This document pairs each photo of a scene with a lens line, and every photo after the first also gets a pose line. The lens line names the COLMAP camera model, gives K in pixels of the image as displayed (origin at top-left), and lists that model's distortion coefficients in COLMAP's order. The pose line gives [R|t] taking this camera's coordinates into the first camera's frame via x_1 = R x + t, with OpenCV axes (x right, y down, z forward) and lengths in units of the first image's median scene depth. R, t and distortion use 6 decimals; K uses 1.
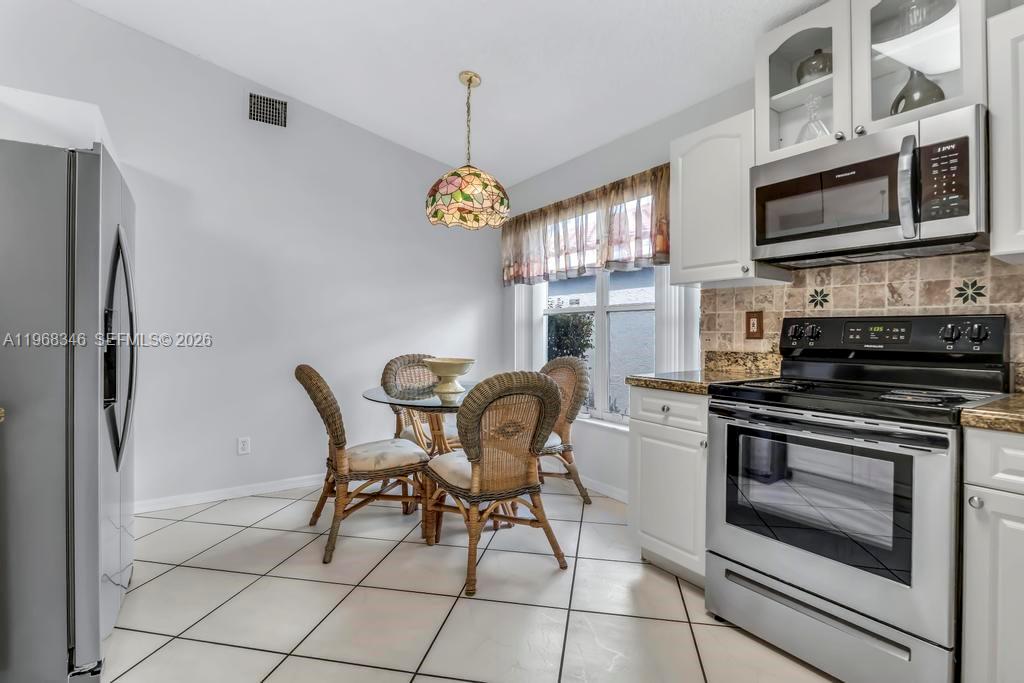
lens RADIAL K [[484.4, 0, 518.8], [0, 484.4, 329.0], [0, 0, 1]] dist [-0.016839, 0.000202]
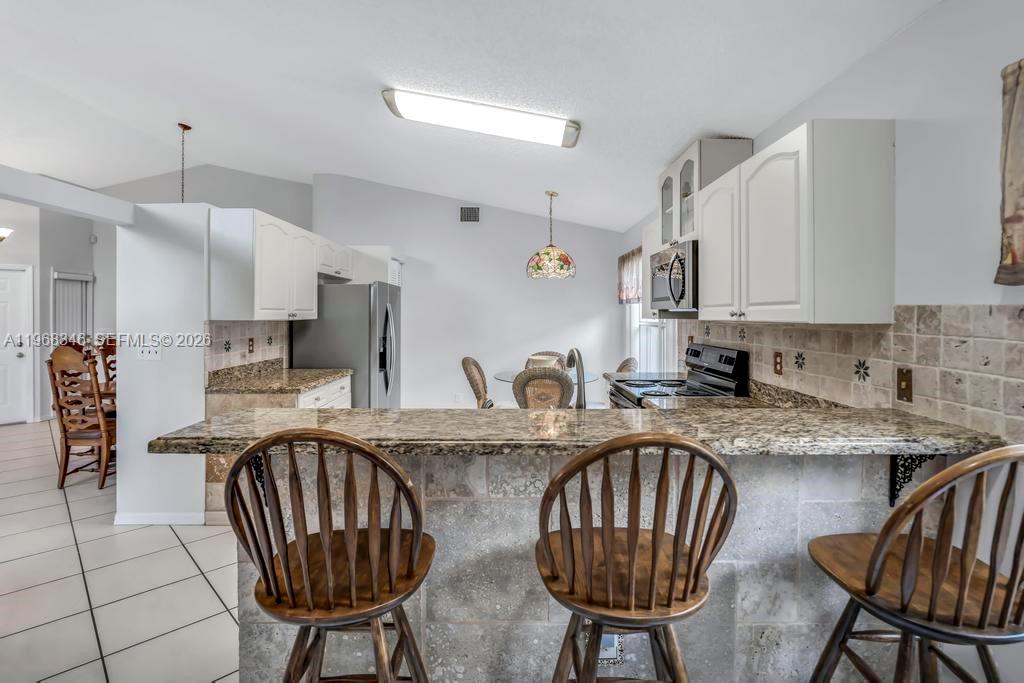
lens RADIAL K [[490.2, 0, 513.2], [0, 490.2, 311.9], [0, 0, 1]] dist [-0.015797, 0.000454]
pose [[0.829672, -0.005985, -0.558219, 0.945547], [0.005232, 0.999982, -0.002946, -0.120151], [0.558226, -0.000476, 0.829688, -0.647703]]
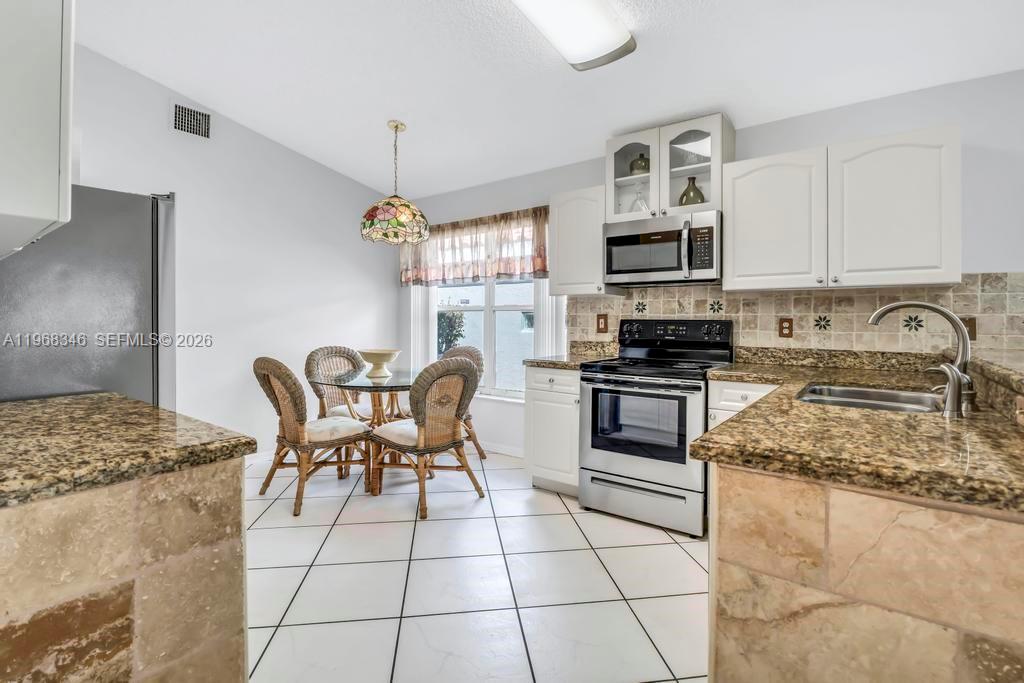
lens RADIAL K [[486.5, 0, 518.1], [0, 486.5, 319.1], [0, 0, 1]] dist [-0.017041, 0.000851]
pose [[0.947255, 0.000156, 0.320481, -0.258685], [-0.002084, 0.999982, 0.005674, -0.031671], [-0.320474, -0.006043, 0.947238, -0.368861]]
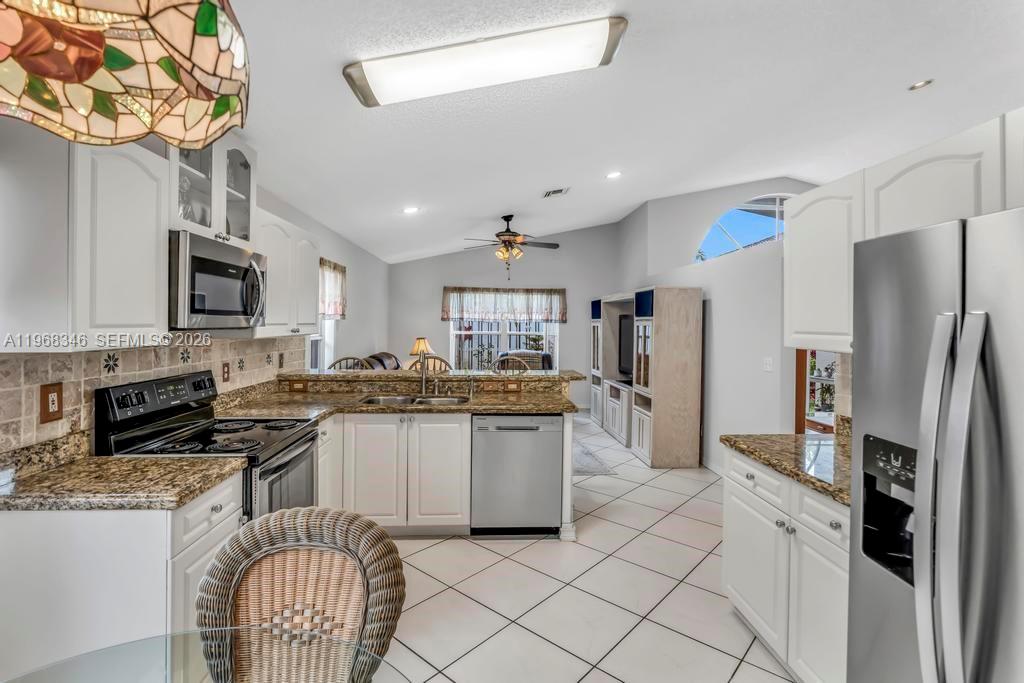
lens RADIAL K [[490.2, 0, 513.2], [0, 490.2, 311.9], [0, 0, 1]] dist [-0.015797, 0.000454]
pose [[-0.858079, -0.003817, 0.513504, -0.518213], [-0.018109, 0.999575, -0.022830, -0.150199], [-0.513199, -0.028889, -0.857783, 1.356015]]
